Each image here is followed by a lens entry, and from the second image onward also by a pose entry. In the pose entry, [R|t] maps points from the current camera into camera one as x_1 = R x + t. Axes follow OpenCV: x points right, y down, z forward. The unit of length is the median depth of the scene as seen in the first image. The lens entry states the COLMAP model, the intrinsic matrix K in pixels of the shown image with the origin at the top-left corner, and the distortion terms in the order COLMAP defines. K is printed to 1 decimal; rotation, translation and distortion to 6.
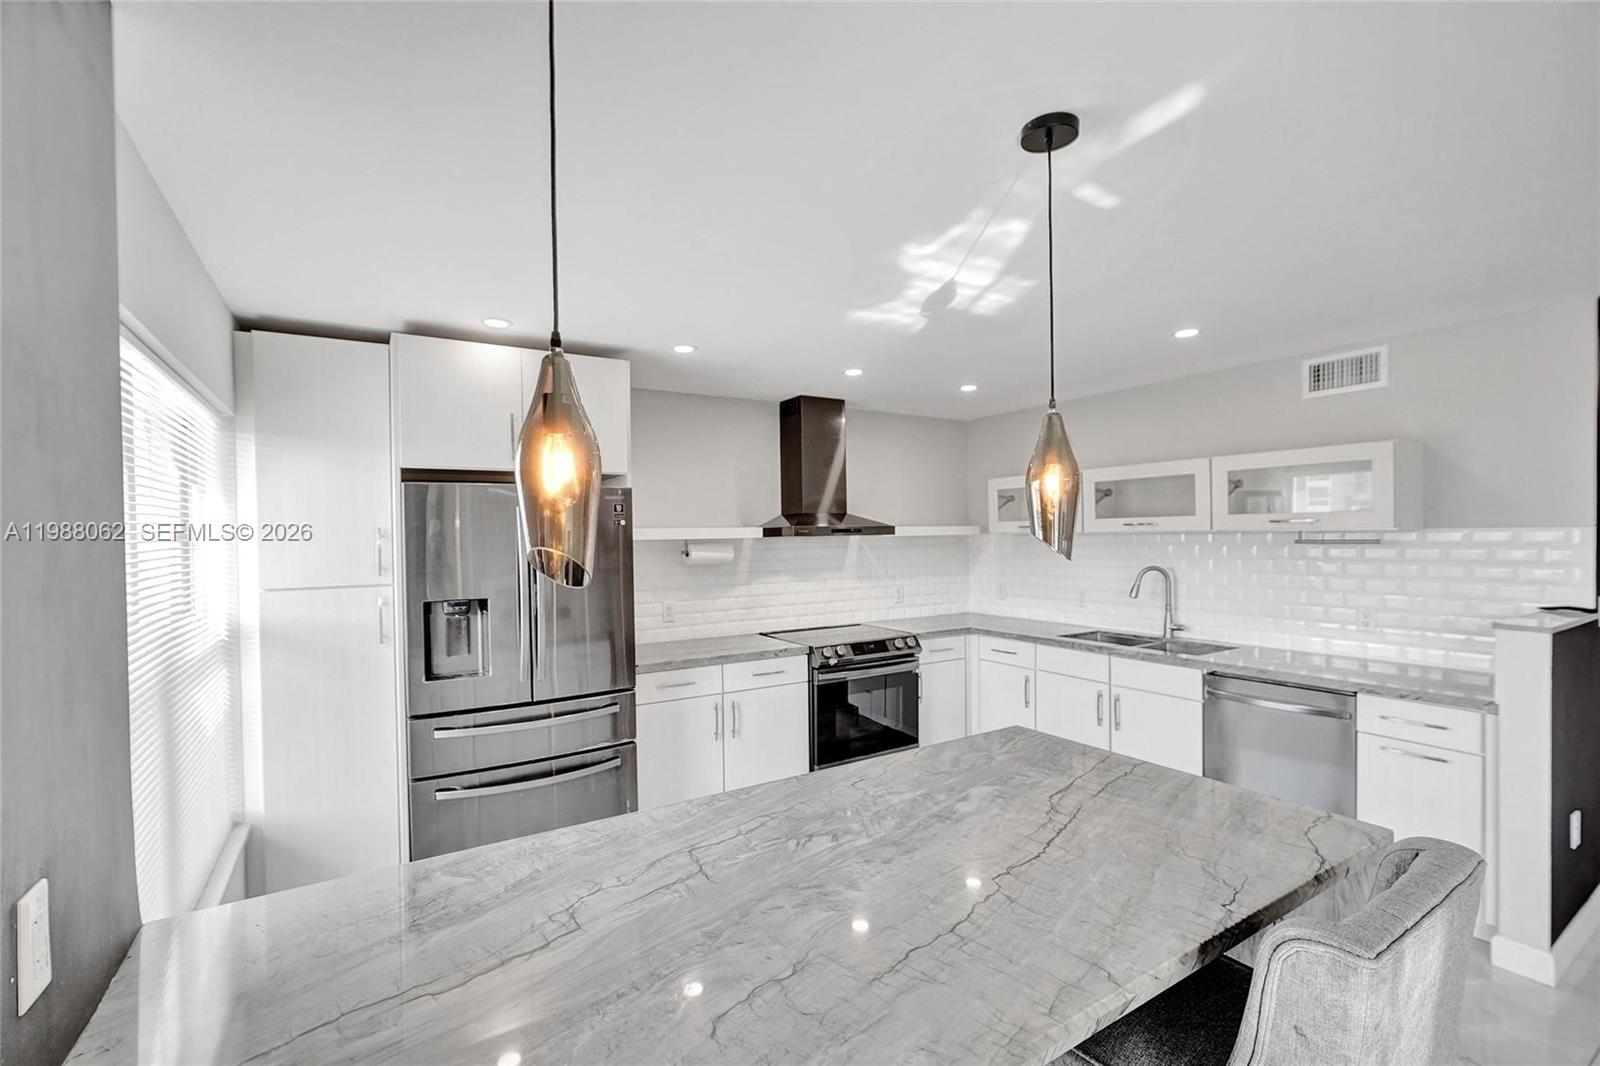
lens RADIAL K [[711.8, 0, 801.2], [0, 711.8, 540.6], [0, 0, 1]] dist [0.000809, 0.001330]
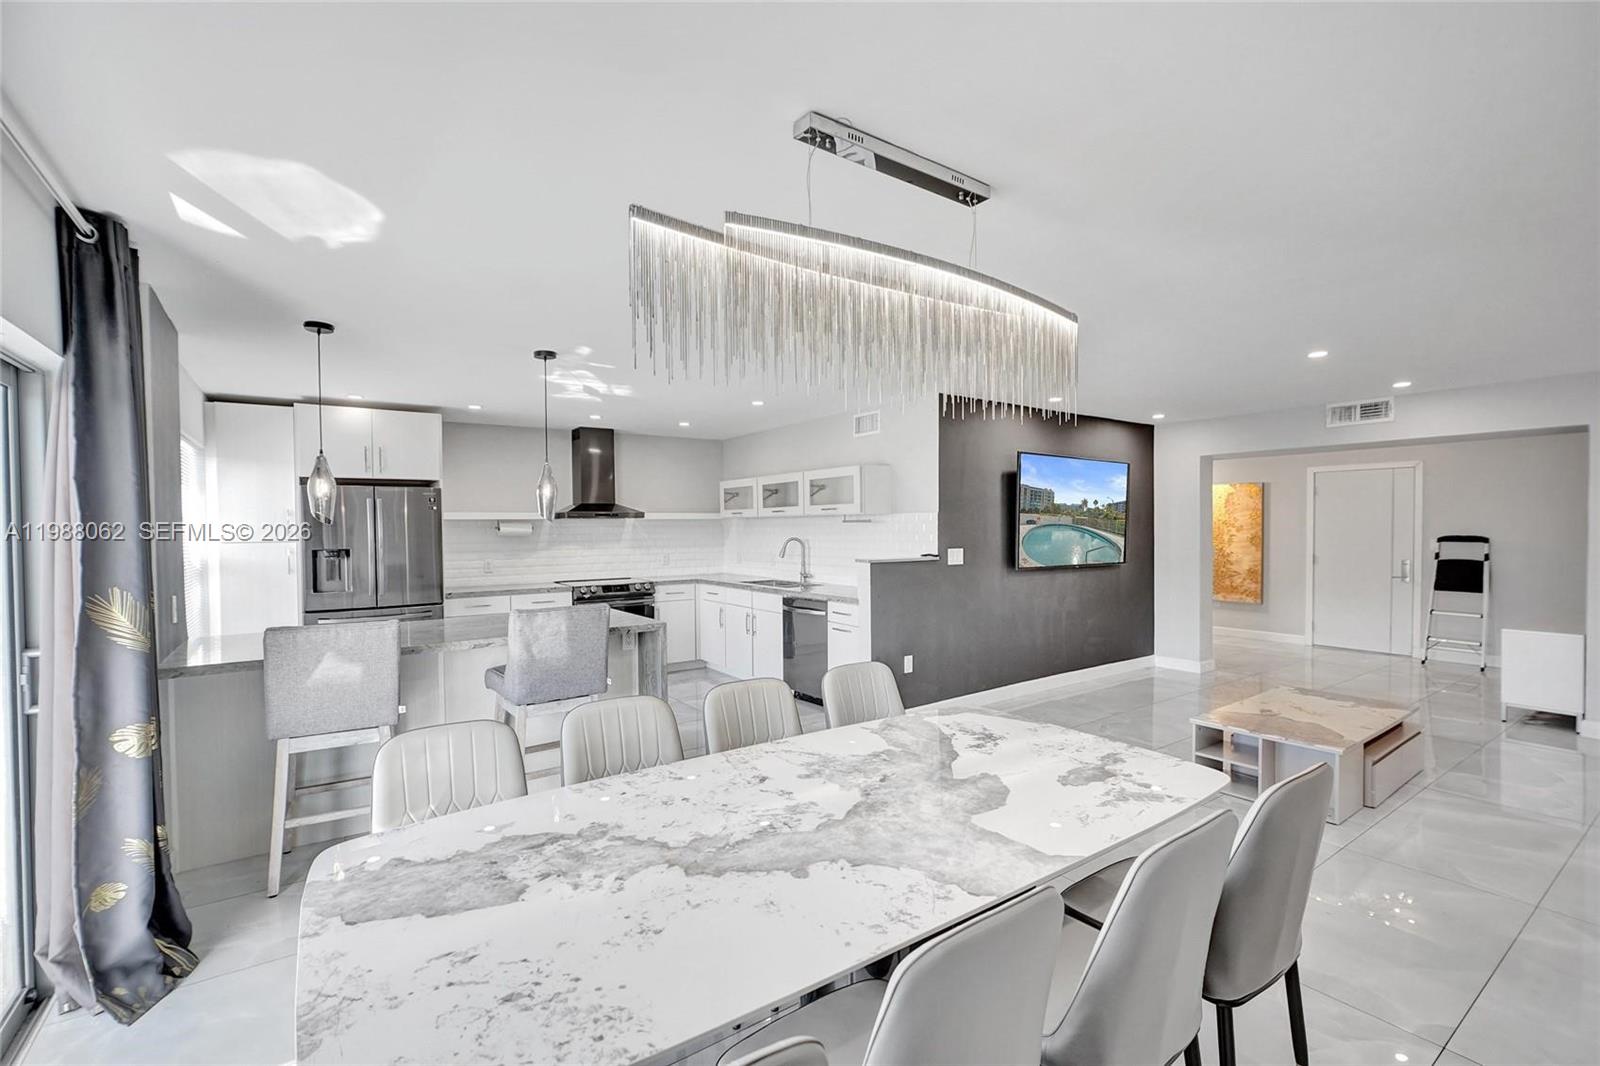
lens RADIAL K [[711.8, 0, 801.2], [0, 711.8, 540.6], [0, 0, 1]] dist [0.000809, 0.001330]
pose [[0.998639, 0.003968, 0.052008, 0.533912], [-0.004622, 0.999912, 0.012449, 0.027278], [-0.051954, -0.012673, 0.998569, -0.760099]]
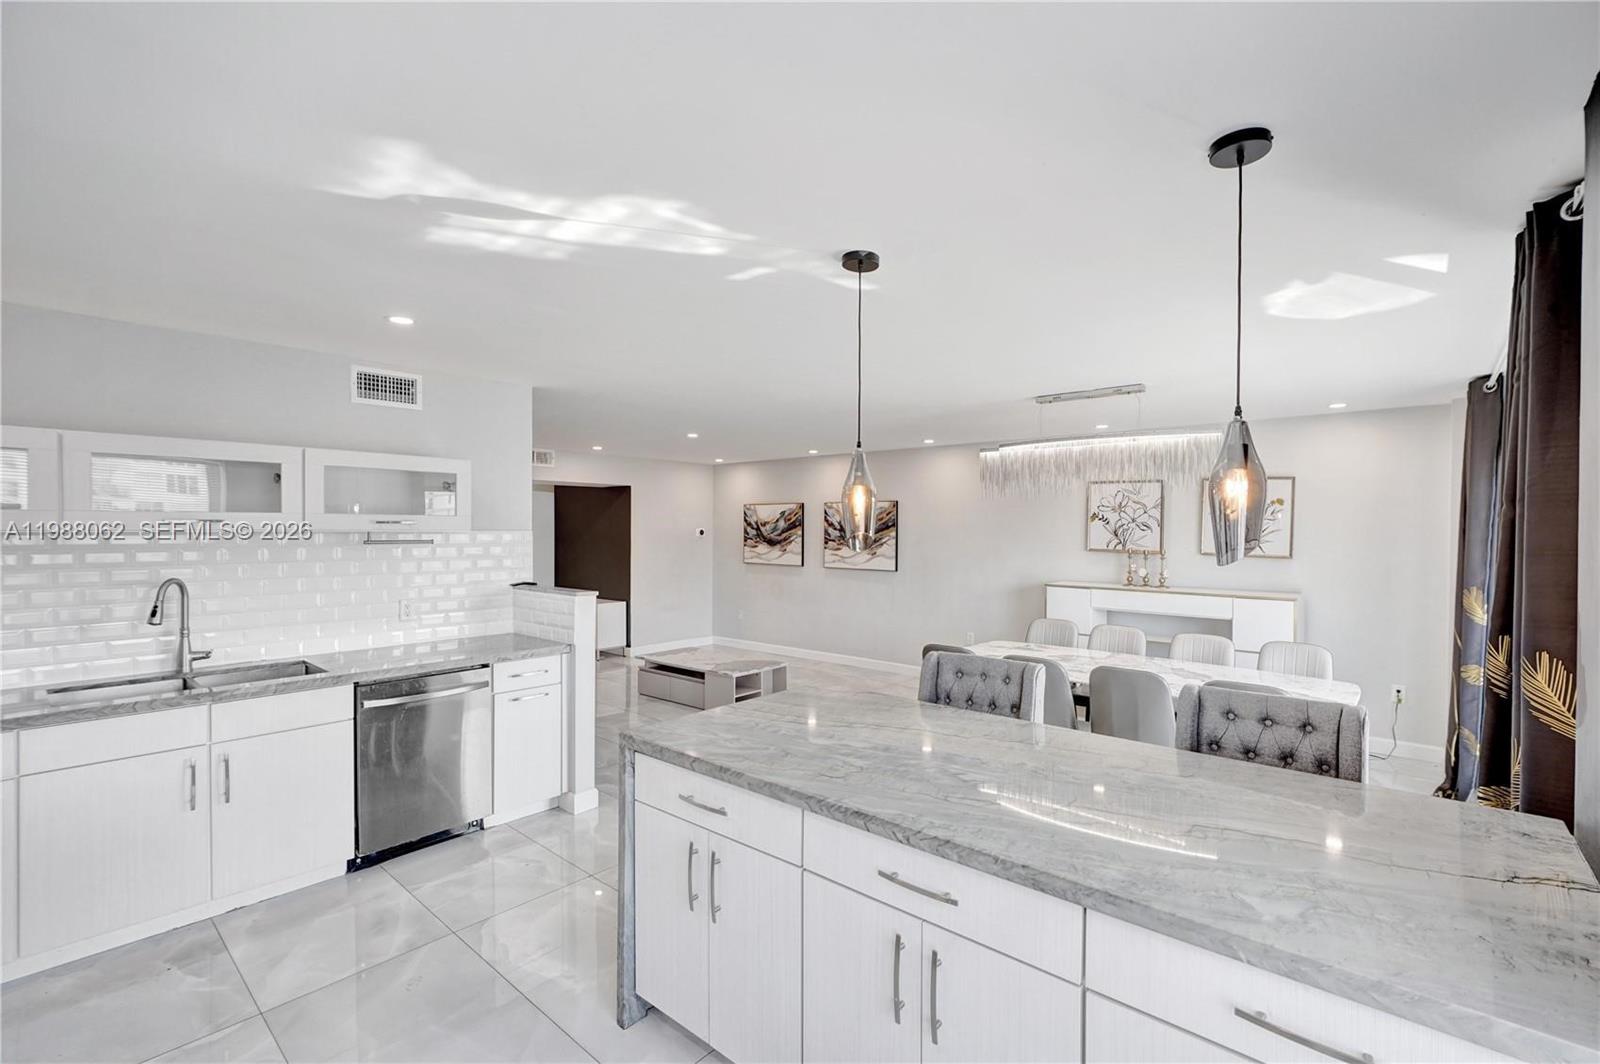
lens RADIAL K [[706.0, 0, 802.3], [0, 706.0, 539.4], [0, 0, 1]] dist [-0.013653, 0.006161]
pose [[-0.291885, -0.000238, 0.956453, -0.480388], [0.009005, 0.999955, 0.002997, -0.000270], [-0.956411, 0.009487, -0.291870, 0.737582]]
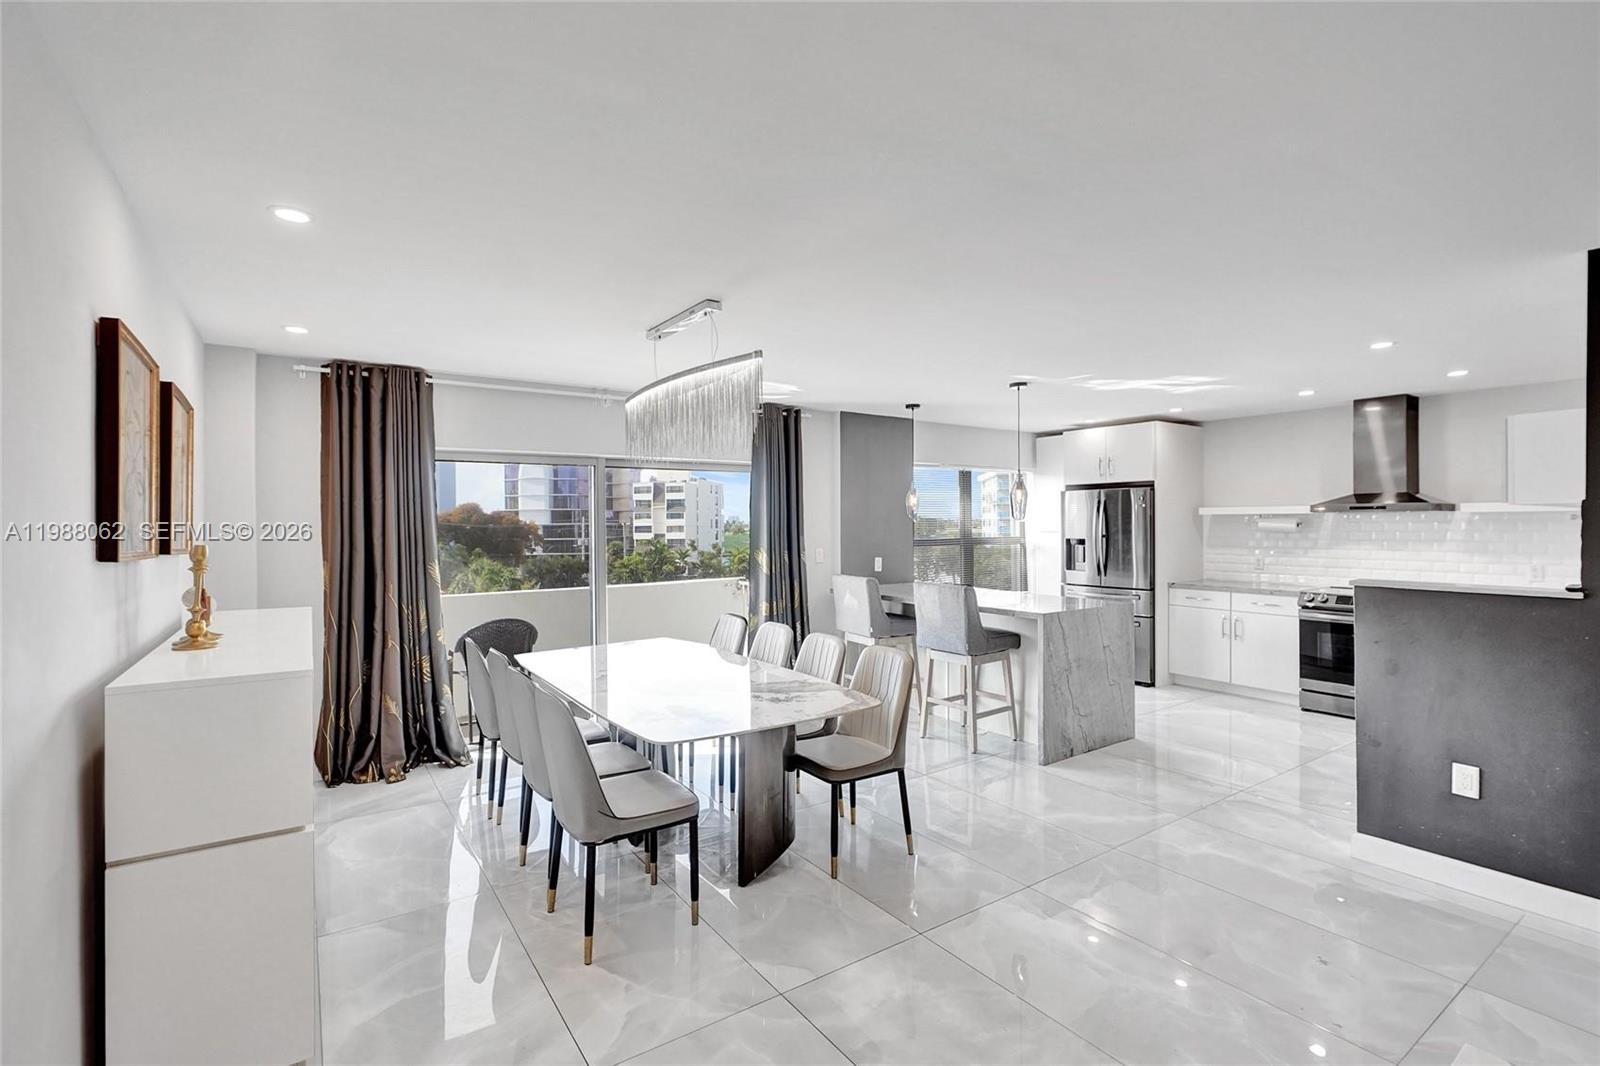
lens RADIAL K [[734.8, 0, 791.2], [0, 734.8, 526.3], [0, 0, 1]] dist [0.001281, 0.000460]
pose [[0.047114, 0.017364, -0.998739, 1.689335], [-0.007995, 0.999823, 0.017006, 0.006435], [0.998858, 0.007184, 0.047244, -0.078382]]
